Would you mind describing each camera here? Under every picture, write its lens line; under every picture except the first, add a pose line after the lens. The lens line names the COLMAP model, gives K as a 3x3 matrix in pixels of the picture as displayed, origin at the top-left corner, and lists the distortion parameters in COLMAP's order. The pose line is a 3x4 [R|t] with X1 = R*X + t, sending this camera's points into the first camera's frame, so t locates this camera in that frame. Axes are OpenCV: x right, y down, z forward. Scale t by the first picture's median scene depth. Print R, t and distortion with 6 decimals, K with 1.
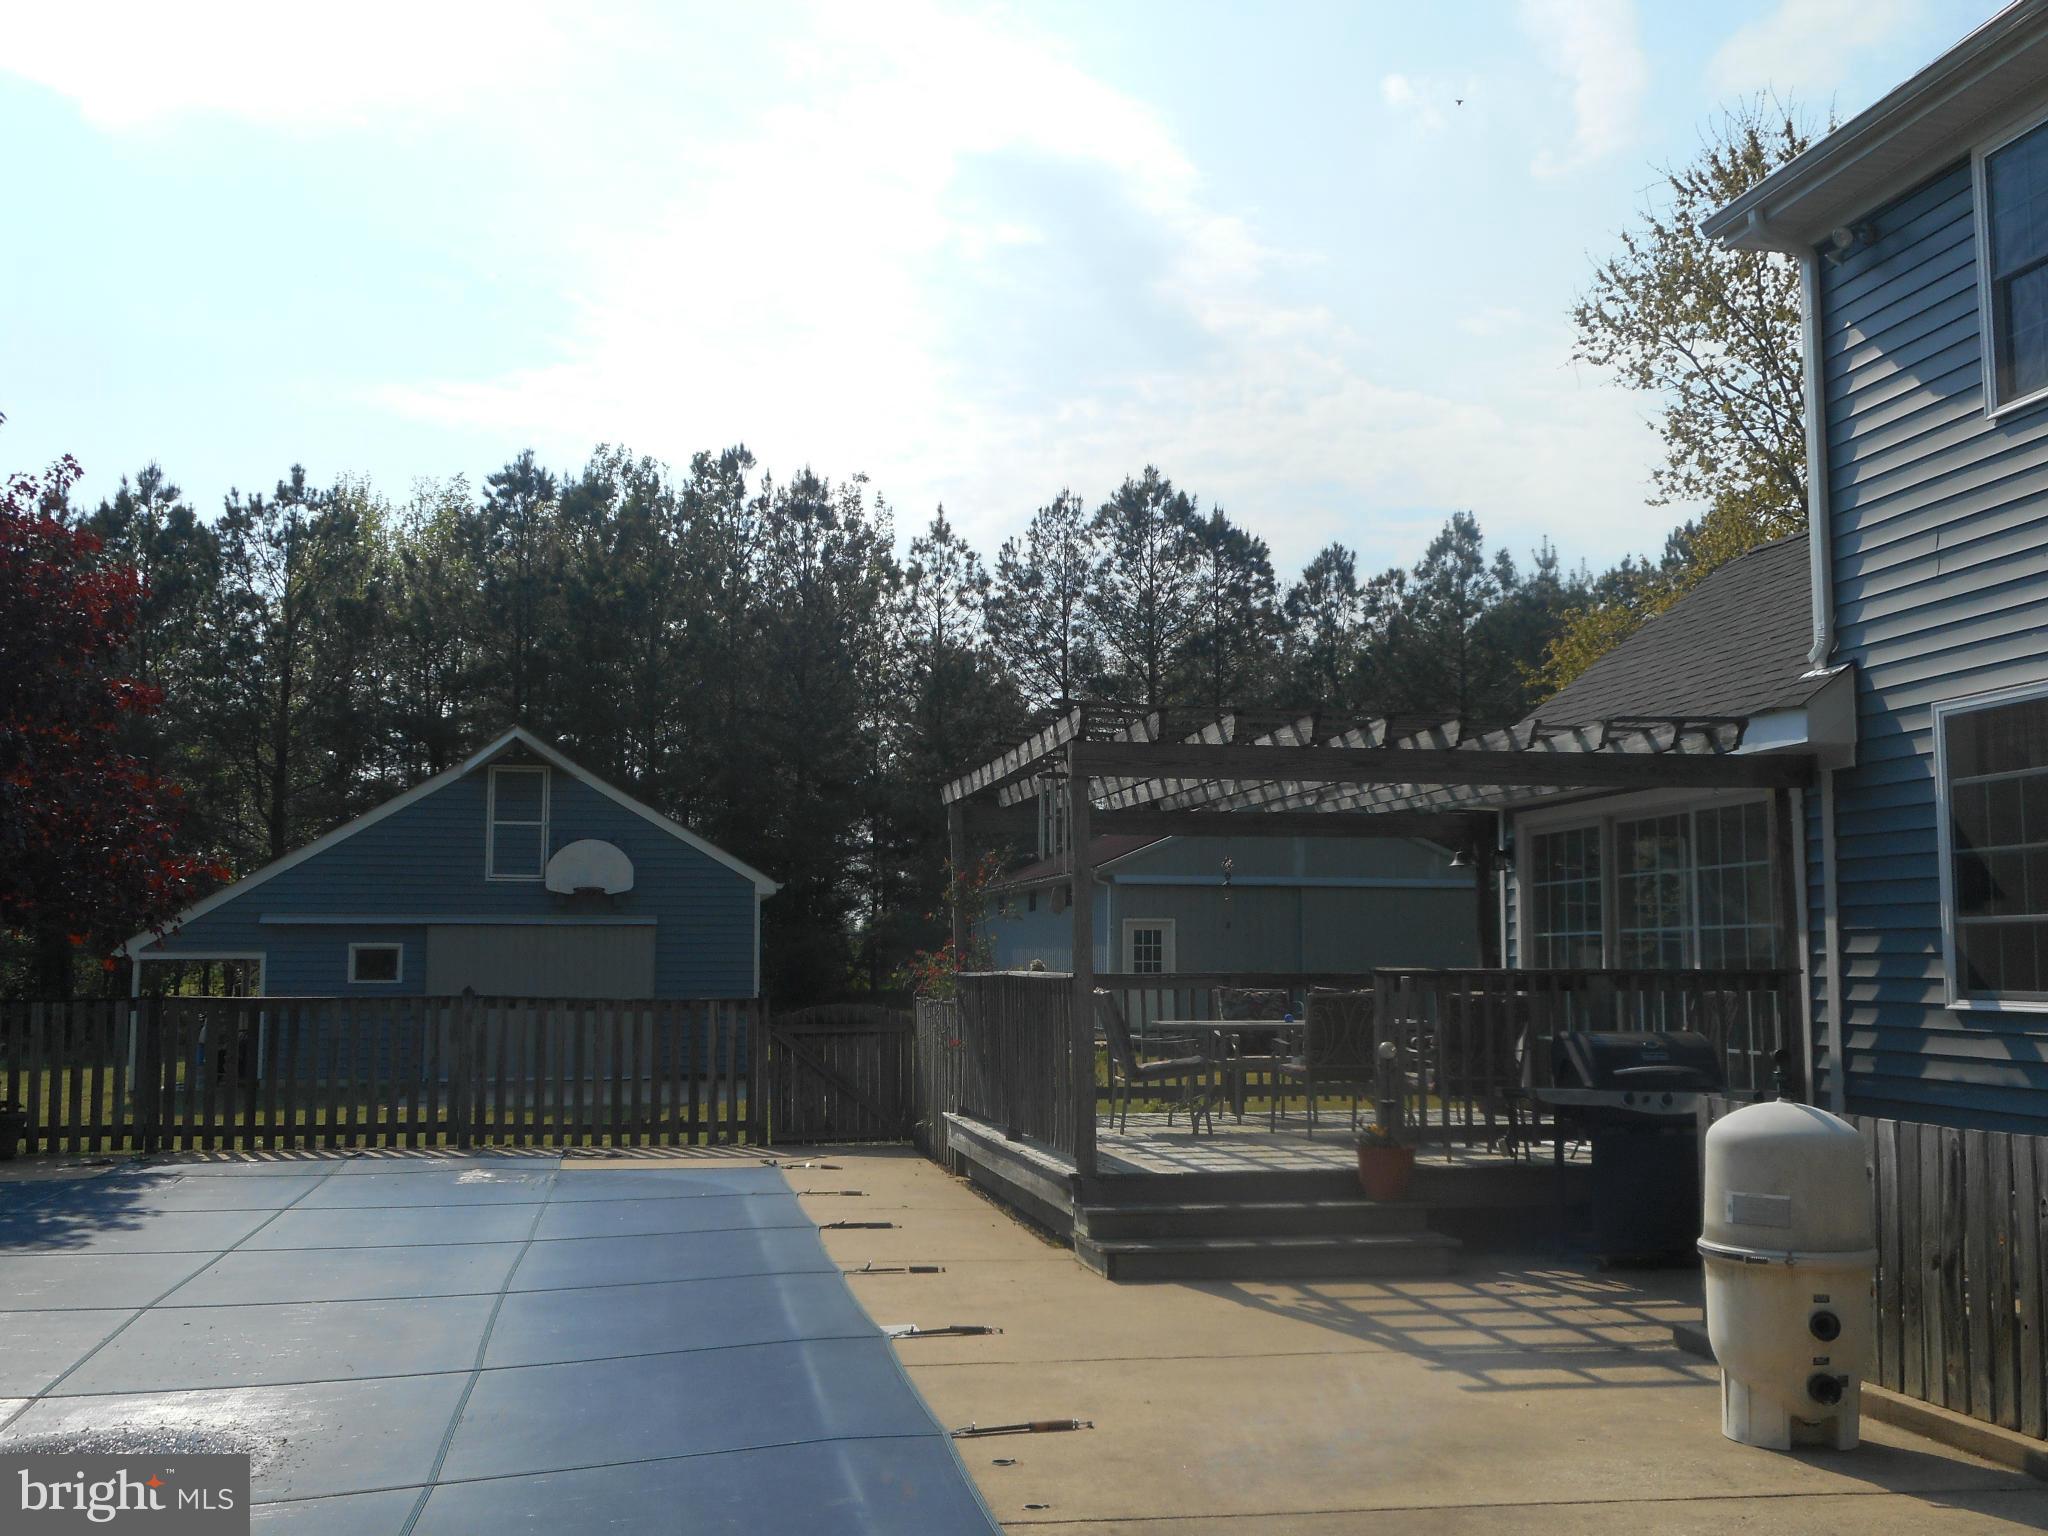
lens RADIAL K [[1968.7, 0, 1024.0], [0, 1968.7, 768.0], [0, 0, 1]] dist [-0.001551, -0.000736]
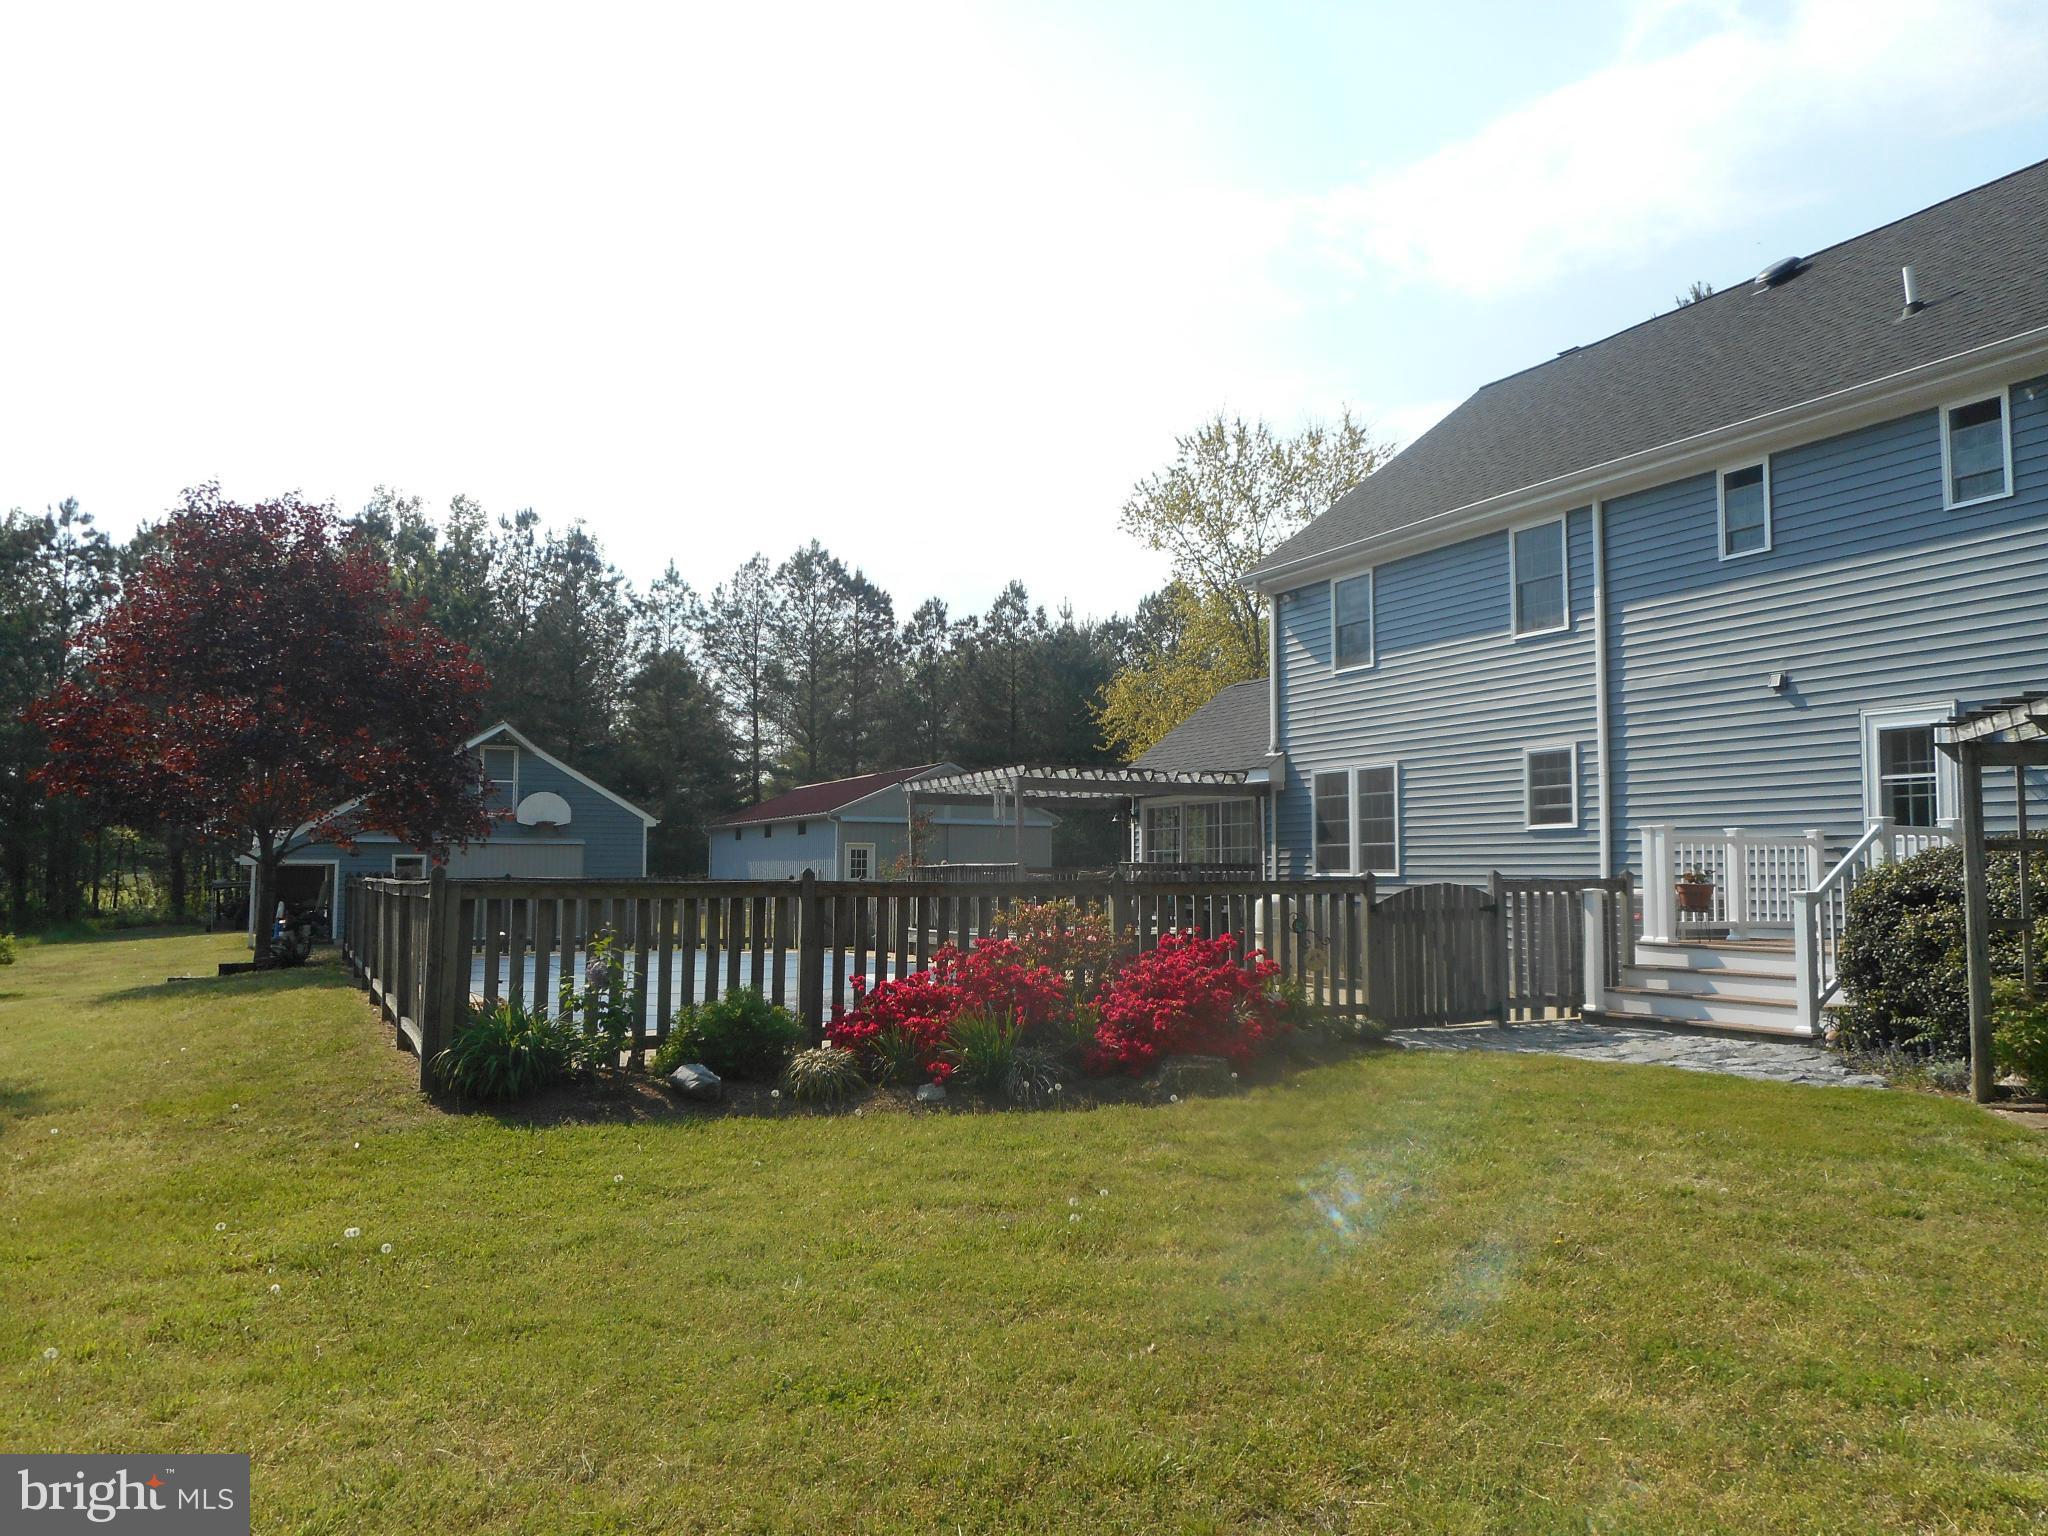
lens RADIAL K [[1509.9, 0, 1024.0], [0, 1509.9, 768.0], [0, 0, 1]] dist [-0.000543, 0.000531]
pose [[0.965887, 0.020670, 0.258136, -0.075989], [-0.027459, 0.999365, 0.022721, -0.011074], [-0.257503, -0.029035, 0.965841, -0.151211]]
